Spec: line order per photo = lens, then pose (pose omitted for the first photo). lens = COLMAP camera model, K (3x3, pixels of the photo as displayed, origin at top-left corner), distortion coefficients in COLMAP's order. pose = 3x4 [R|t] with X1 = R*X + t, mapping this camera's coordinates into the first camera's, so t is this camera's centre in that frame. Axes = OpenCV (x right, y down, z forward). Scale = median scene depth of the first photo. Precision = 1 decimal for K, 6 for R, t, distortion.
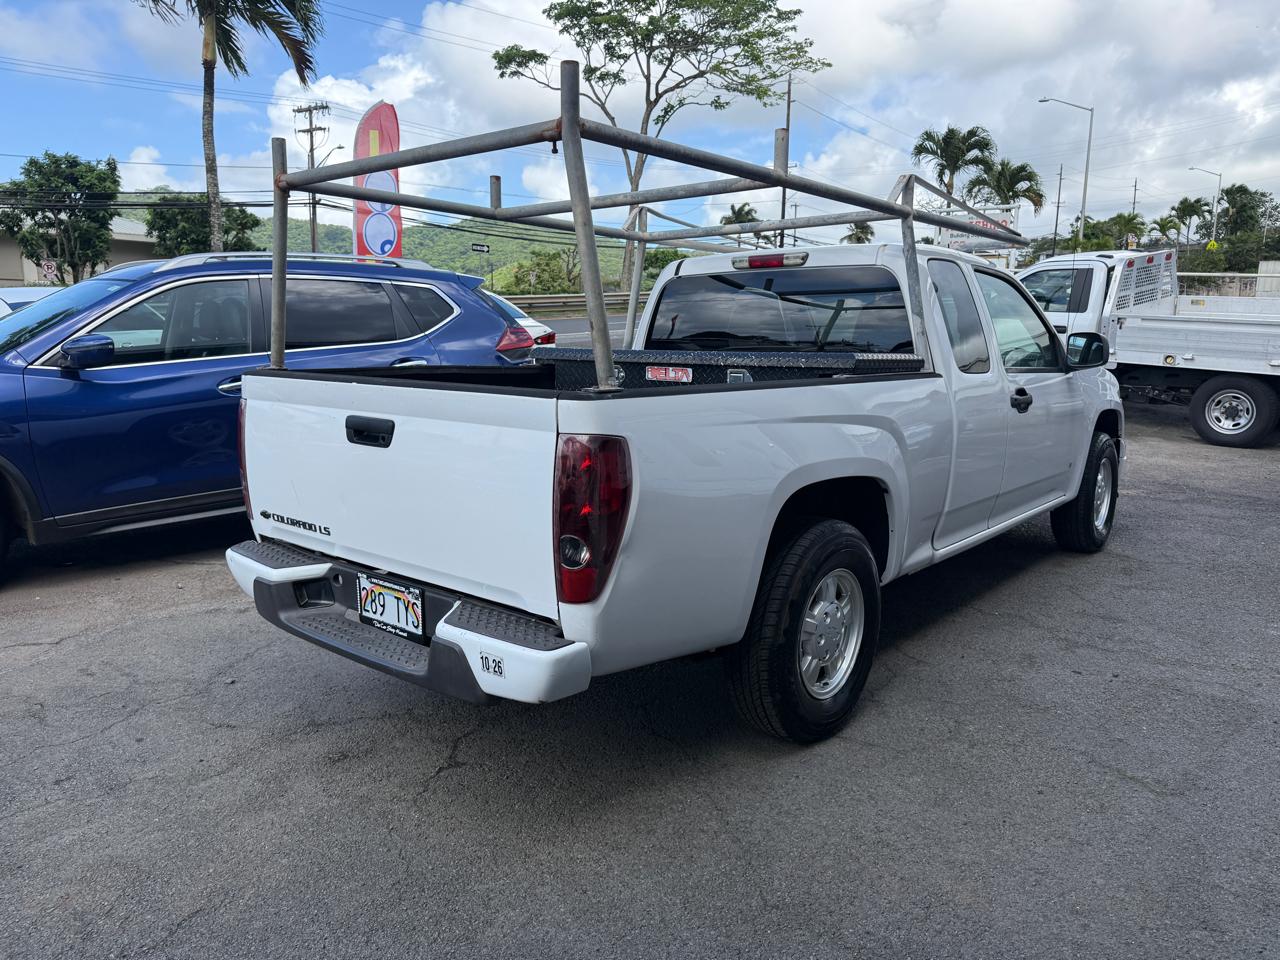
lens RADIAL K [[902.2, 0, 641.2], [0, 902.2, 485.4], [0, 0, 1]] dist [0.024797, -0.031216]
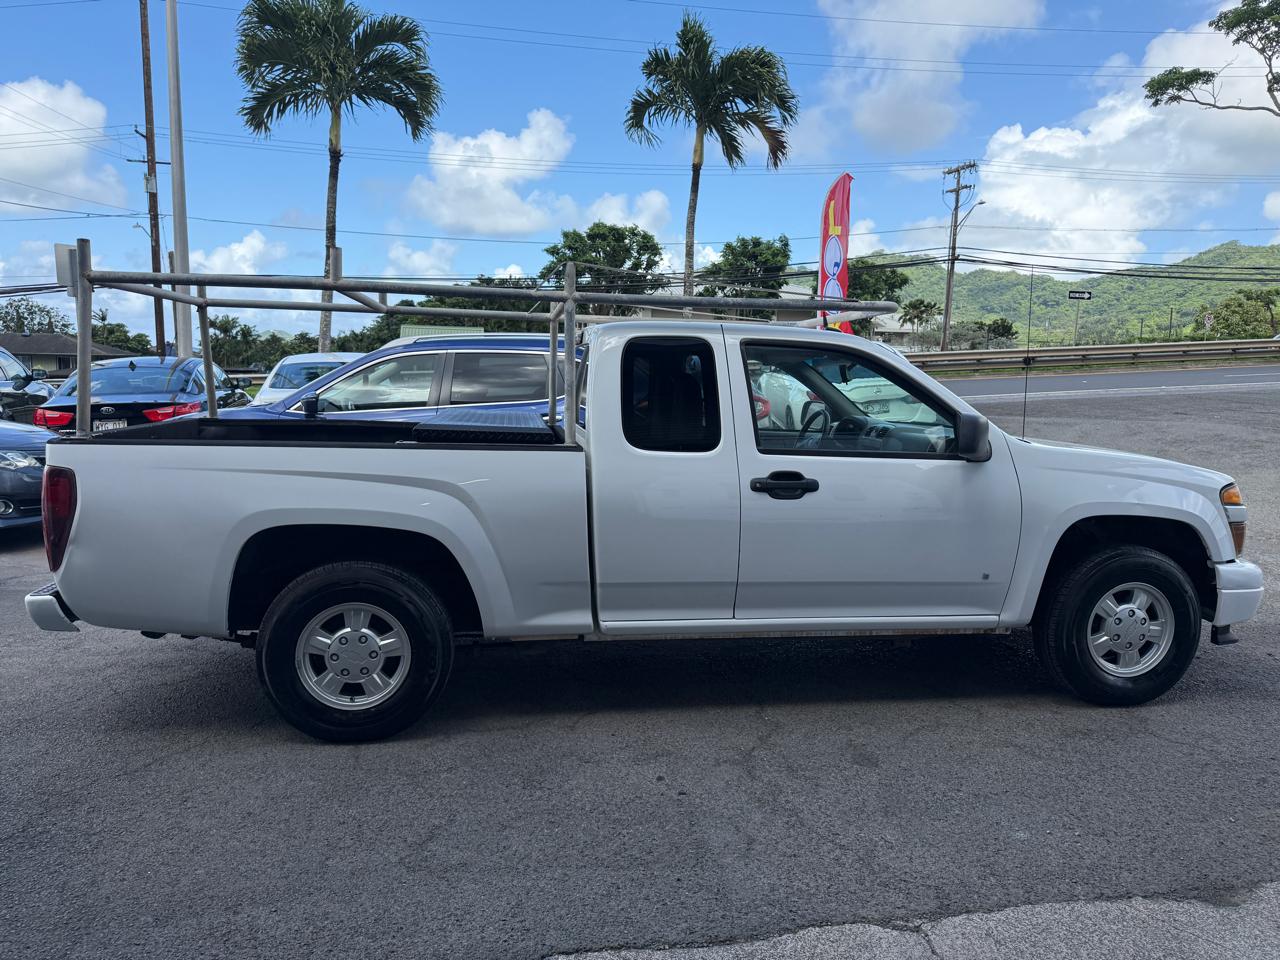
lens RADIAL K [[902.2, 0, 643.8], [0, 902.2, 476.7], [0, 0, 1]] dist [0.024797, -0.031216]
pose [[0.748038, 0.078264, -0.659025, 0.098231], [-0.120089, 0.992592, -0.018433, -0.007037], [0.652700, 0.092930, 0.751895, 0.026424]]
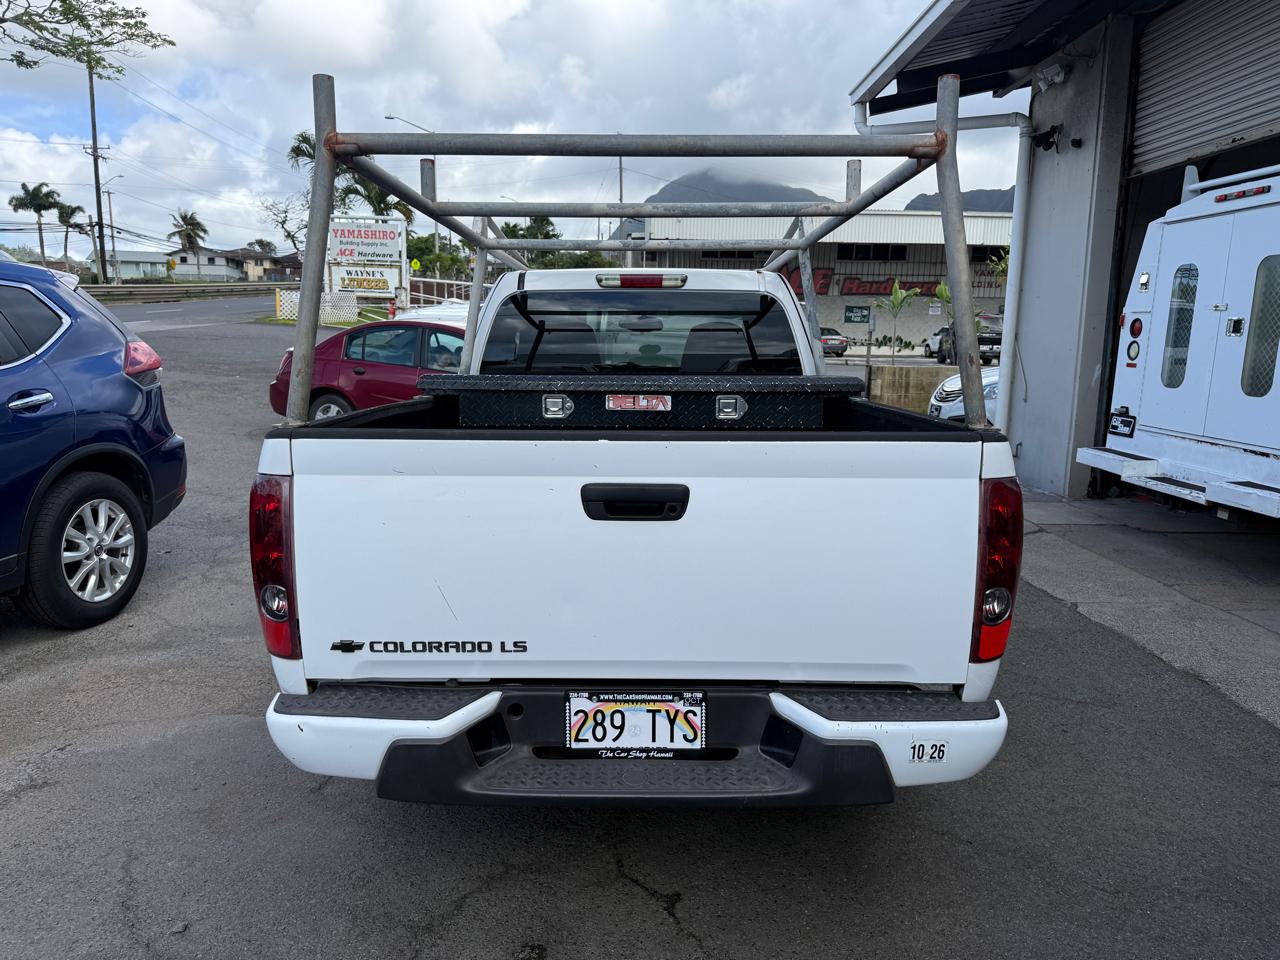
lens RADIAL K [[902.2, 0, 637.2], [0, 902.2, 480.2], [0, 0, 1]] dist [0.024797, -0.031216]
pose [[0.767482, -0.098674, 0.633431, -0.053514], [0.105088, 0.994082, 0.027528, -0.006773], [-0.632399, 0.045439, 0.773309, 0.028485]]
